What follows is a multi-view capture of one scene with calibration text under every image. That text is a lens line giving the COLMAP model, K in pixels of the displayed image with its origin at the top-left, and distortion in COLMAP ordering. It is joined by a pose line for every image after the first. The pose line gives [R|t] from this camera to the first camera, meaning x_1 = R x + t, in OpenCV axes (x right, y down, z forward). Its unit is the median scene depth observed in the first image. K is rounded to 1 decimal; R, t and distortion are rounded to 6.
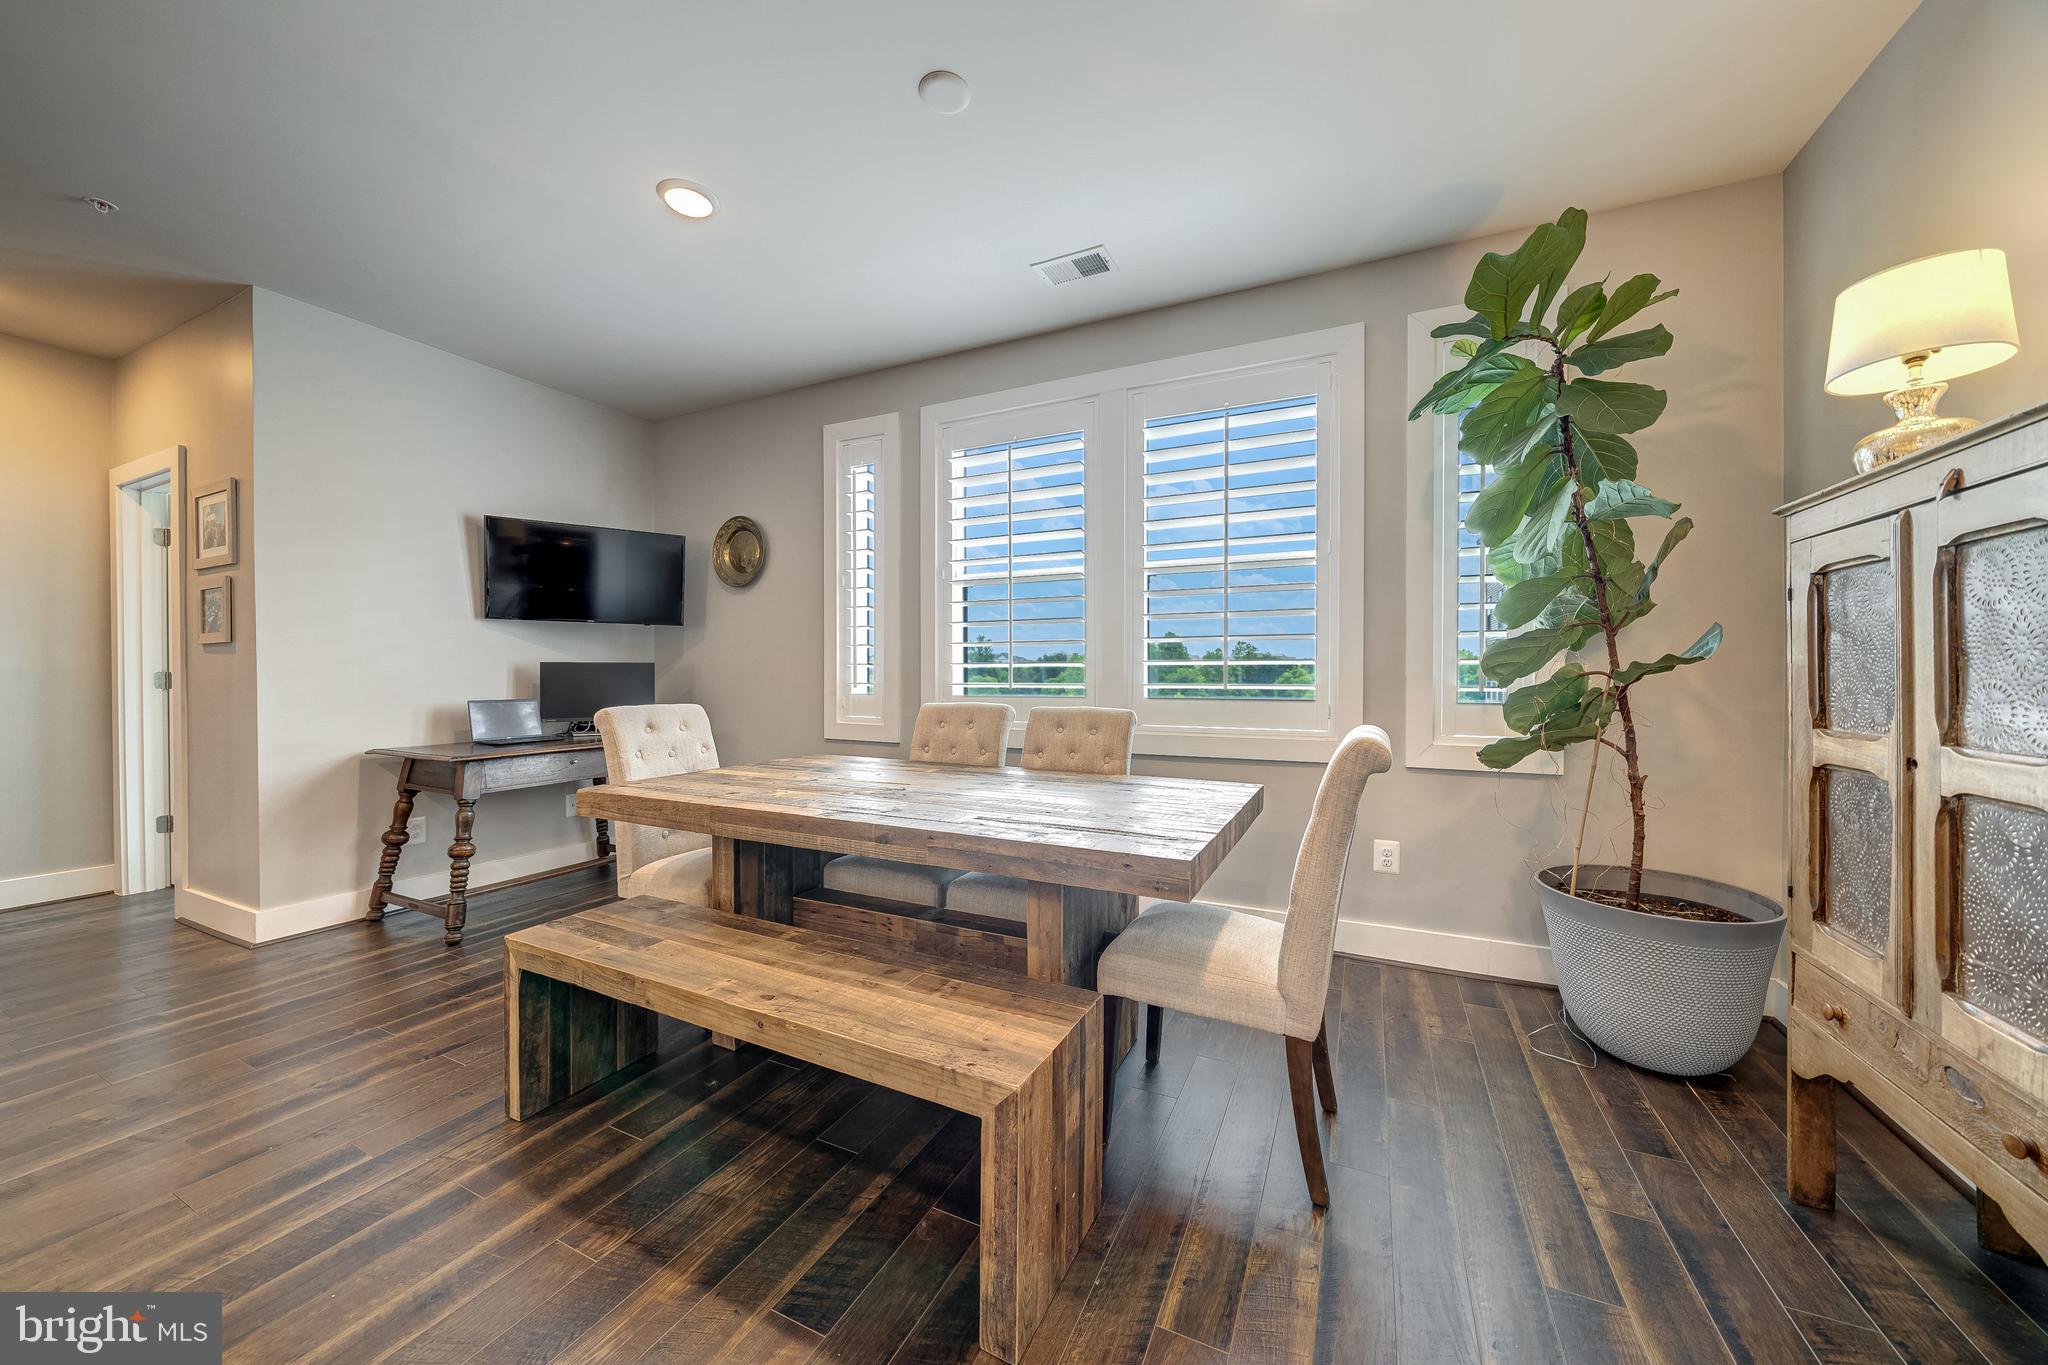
lens RADIAL K [[720.3, 0, 1023.8], [0, 720.3, 665.3], [0, 0, 1]] dist [-0.008359, 0.000039]
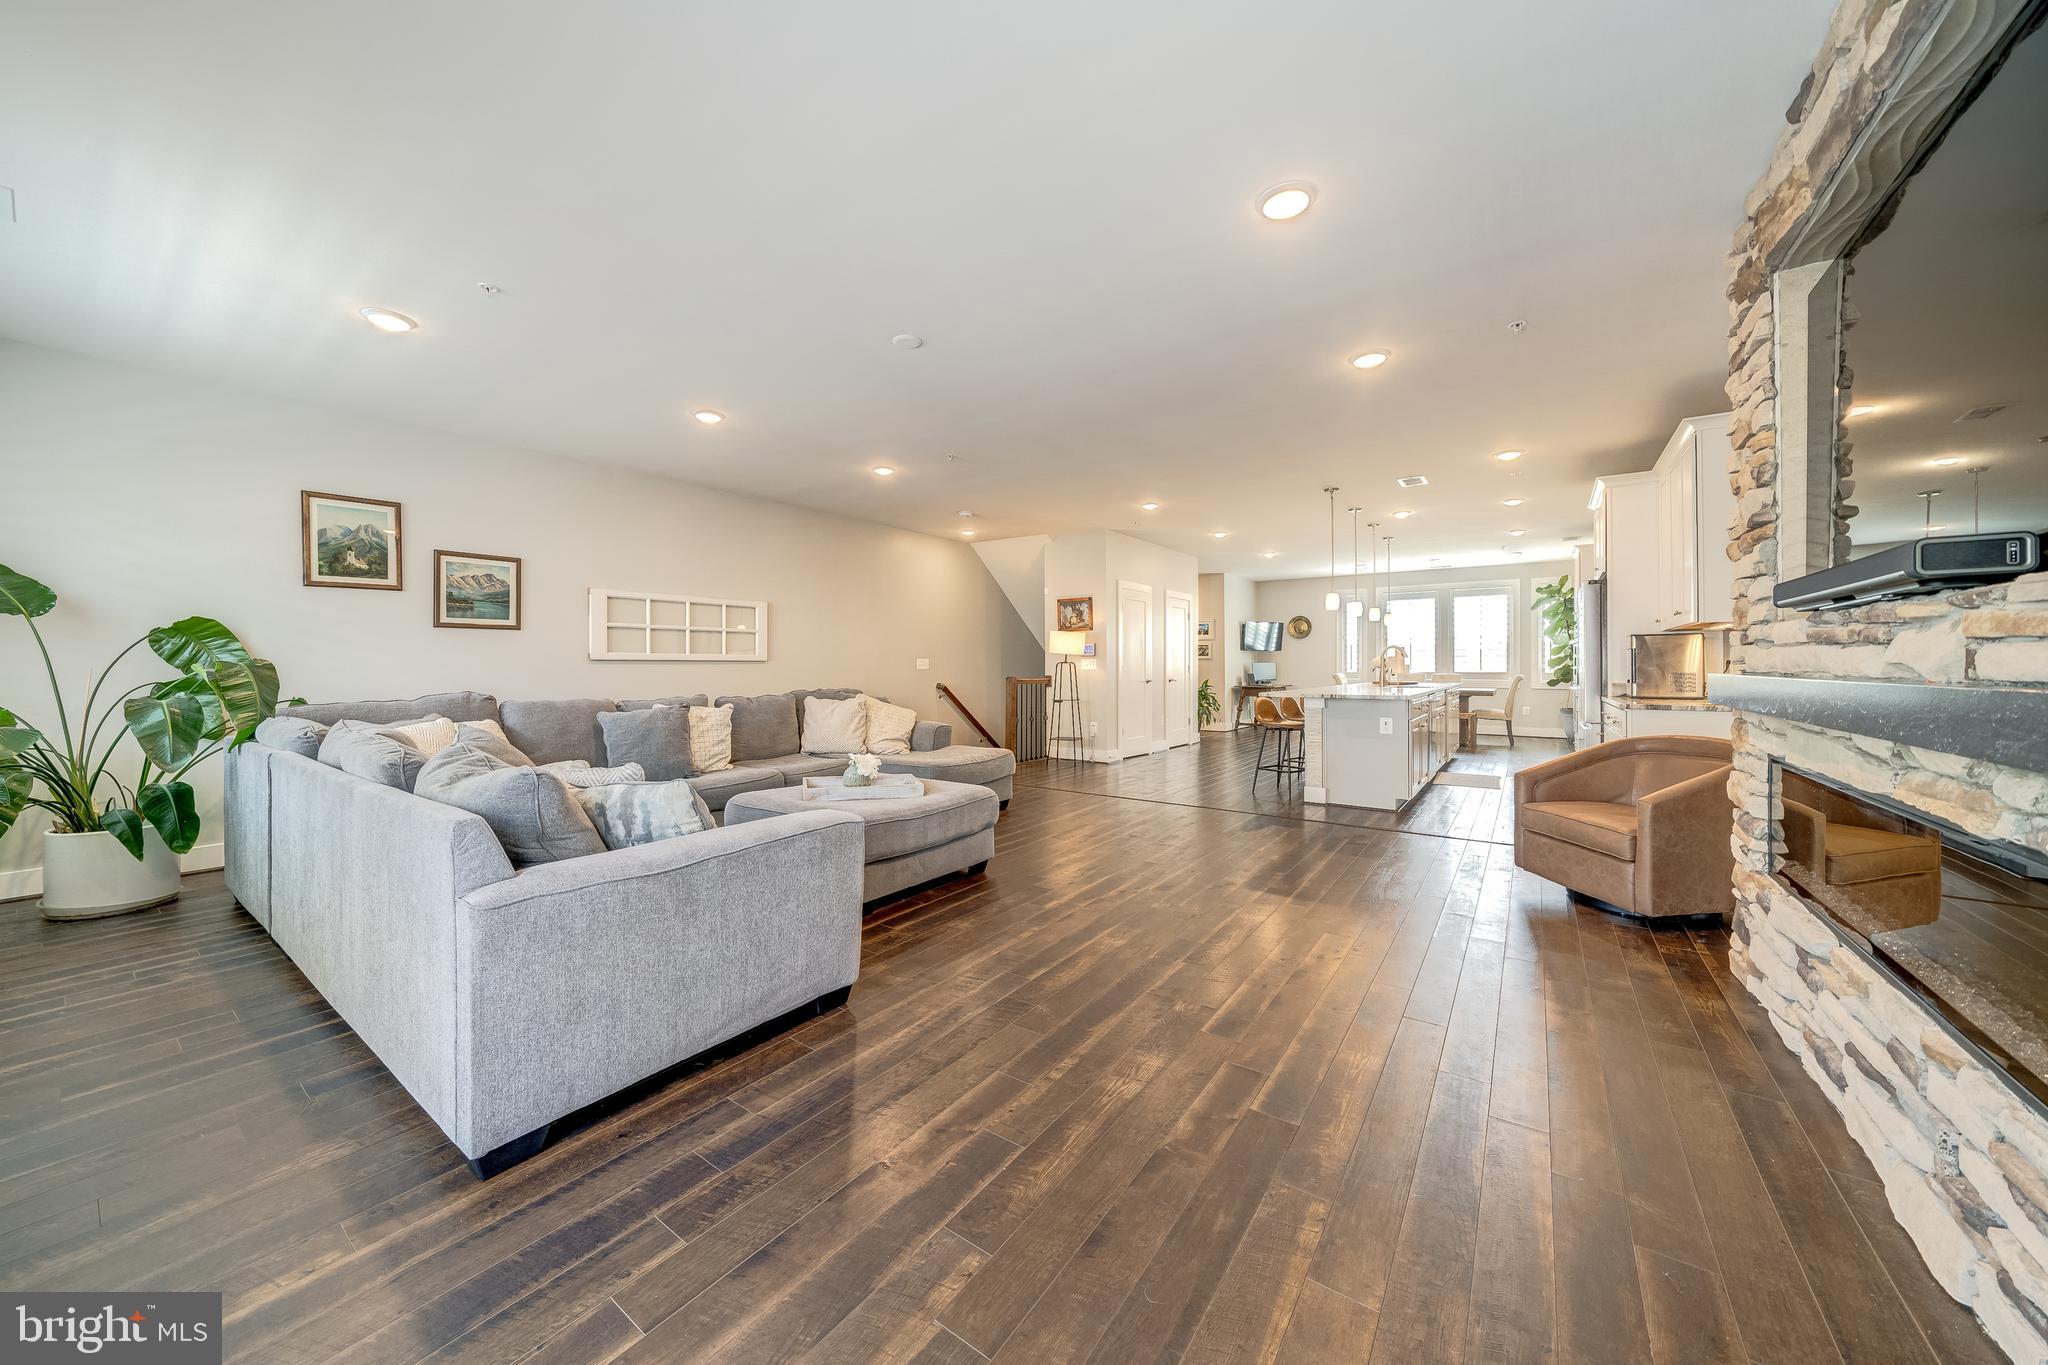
lens RADIAL K [[720.3, 0, 1023.8], [0, 720.3, 665.3], [0, 0, 1]] dist [-0.008359, 0.000039]
pose [[0.984803, -0.001738, -0.173669, -1.854087], [0.002414, 0.999990, 0.003682, -0.015314], [0.173661, -0.004046, 0.984797, -4.065200]]
